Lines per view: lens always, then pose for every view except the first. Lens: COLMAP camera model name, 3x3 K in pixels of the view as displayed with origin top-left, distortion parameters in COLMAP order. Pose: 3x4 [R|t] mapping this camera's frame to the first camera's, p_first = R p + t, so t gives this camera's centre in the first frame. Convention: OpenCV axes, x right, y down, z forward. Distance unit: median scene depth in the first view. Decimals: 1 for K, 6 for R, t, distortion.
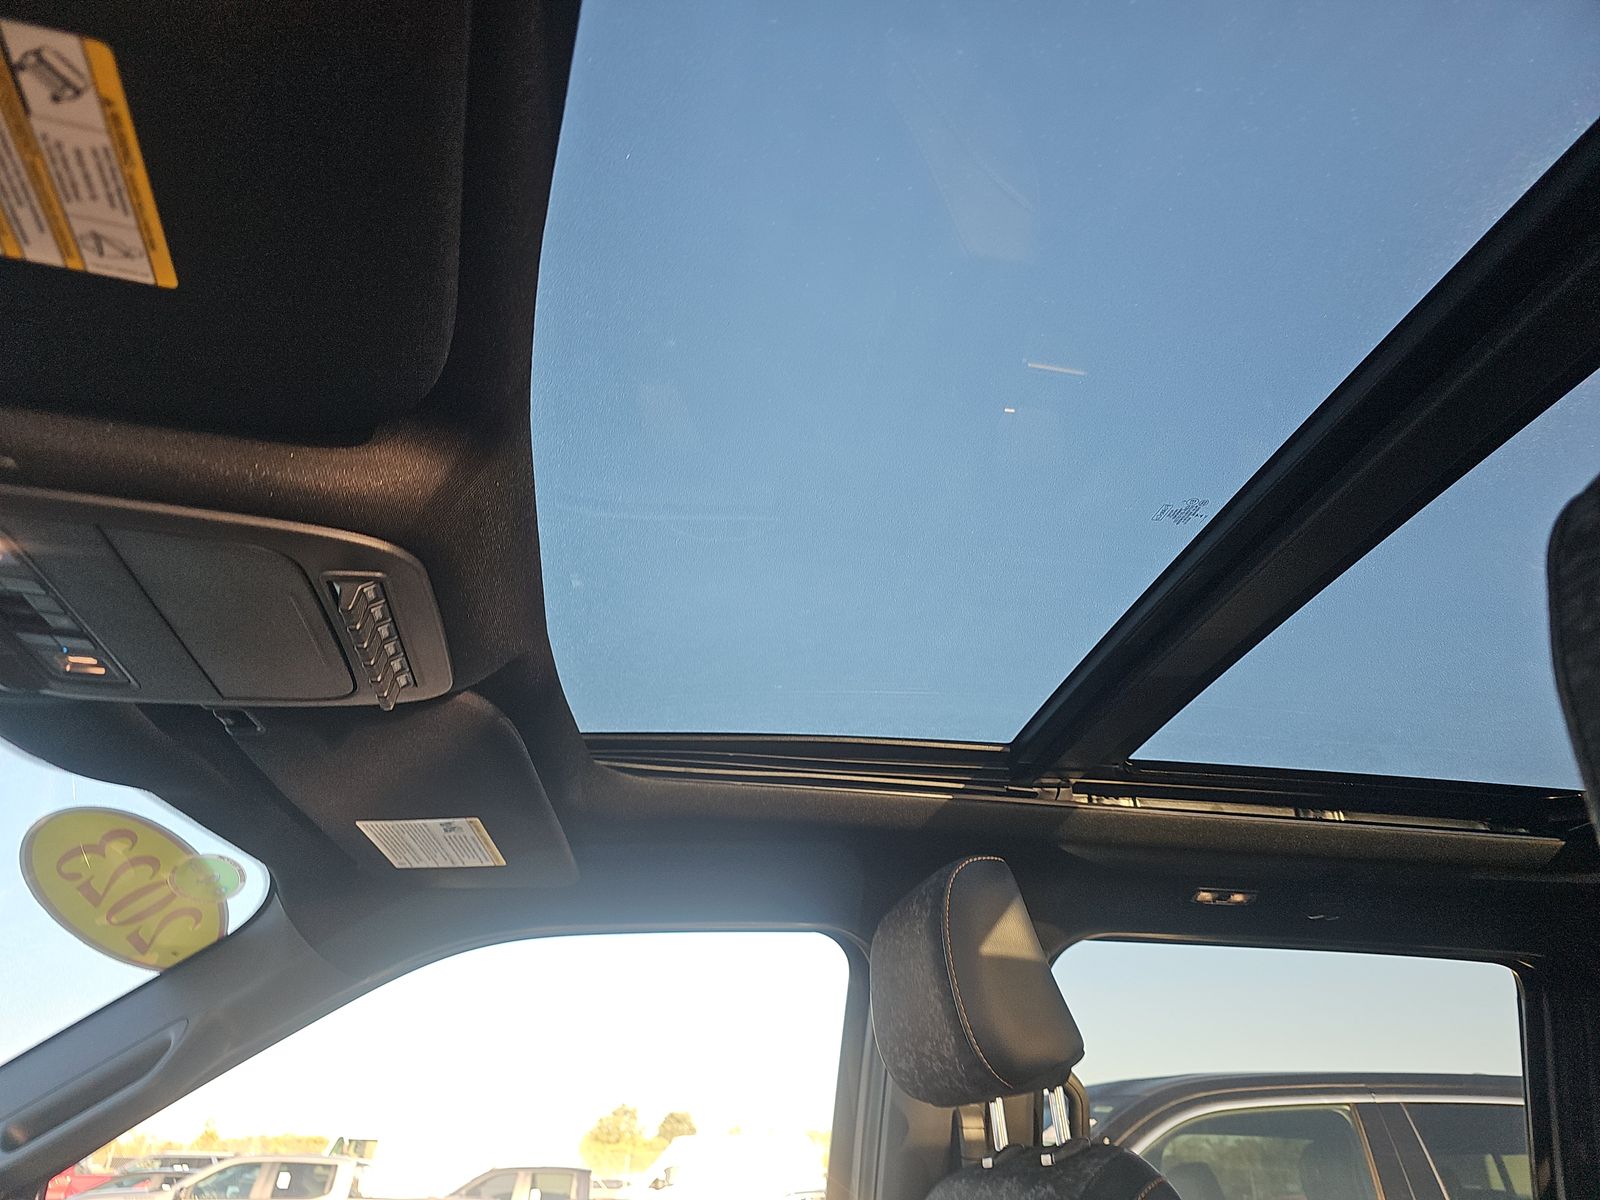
lens RADIAL K [[1125.1, 0, 849.3], [0, 1125.1, 602.7], [0, 0, 1]] dist [-0.002238, -0.001734]
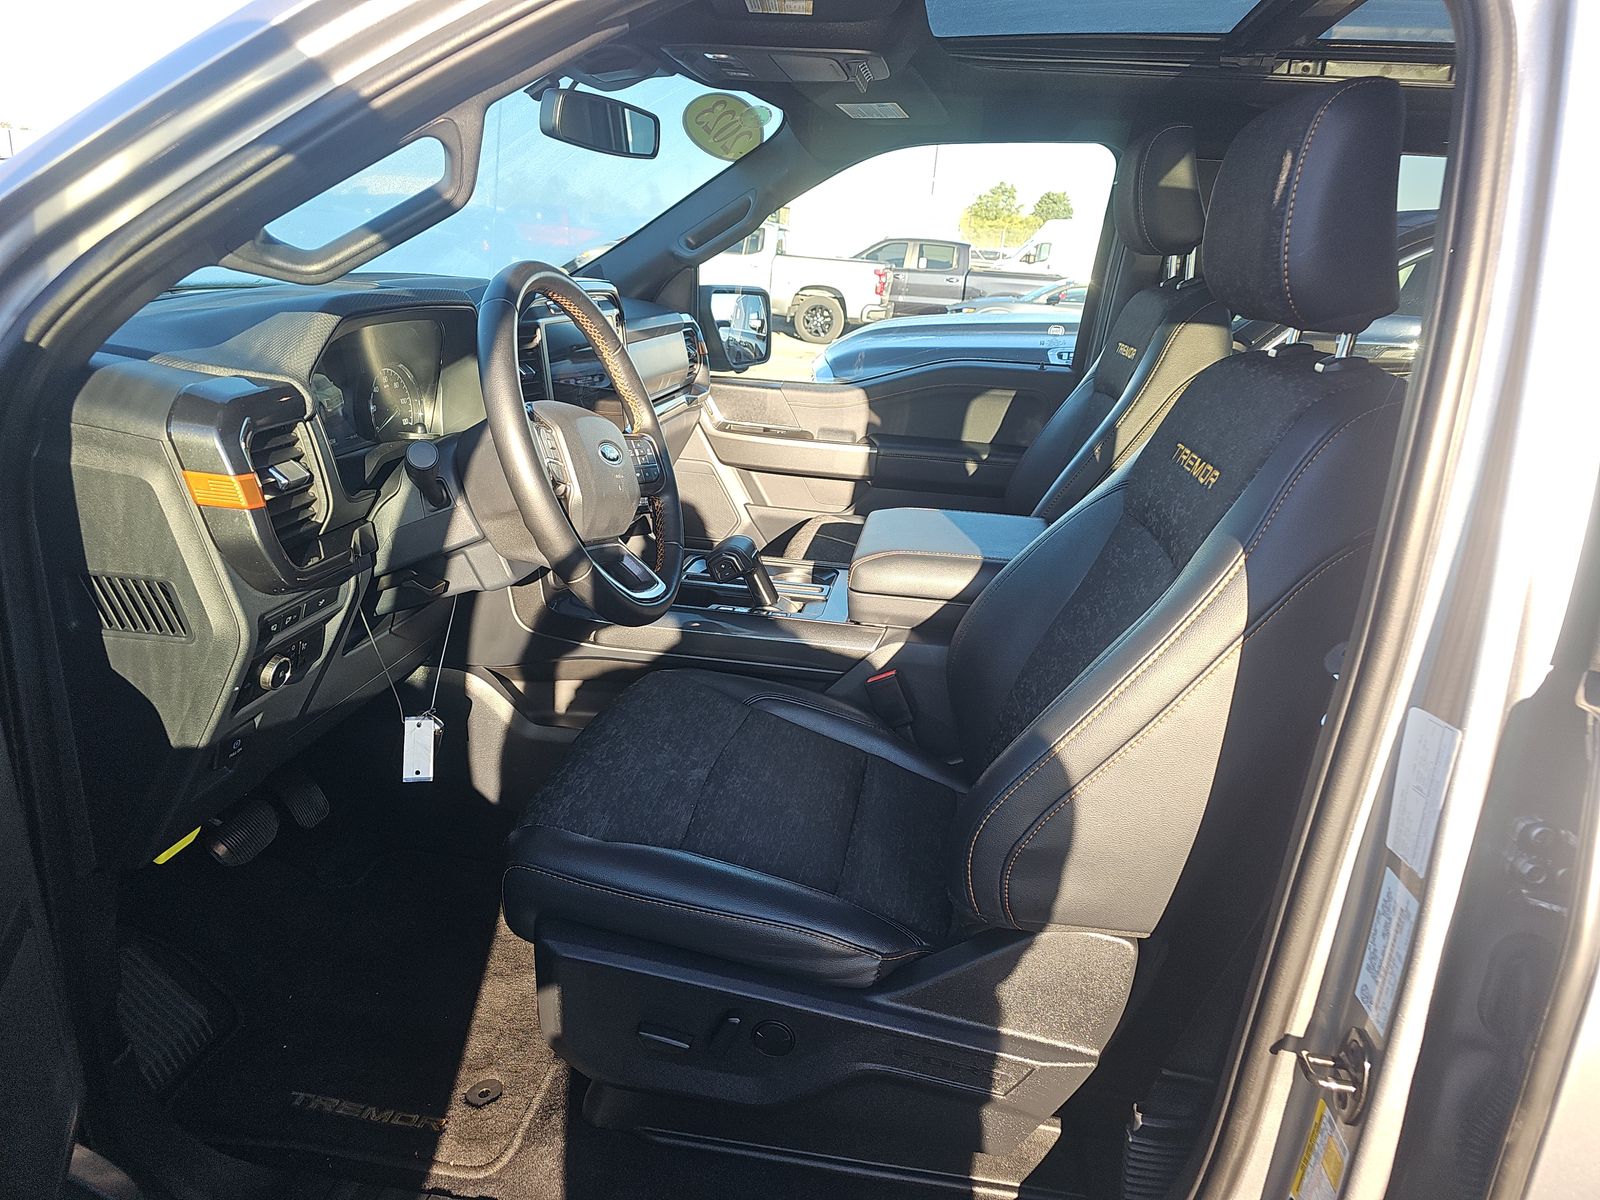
lens RADIAL K [[1078.2, 0, 800.0], [0, 1078.2, 600.0], [0, 0, 1]] dist [0.000823, -0.000091]
pose [[0.937265, 0.163492, -0.307904, 0.177387], [0.102253, 0.715444, 0.691147, -0.395310], [0.333285, -0.679272, 0.653843, -0.669161]]
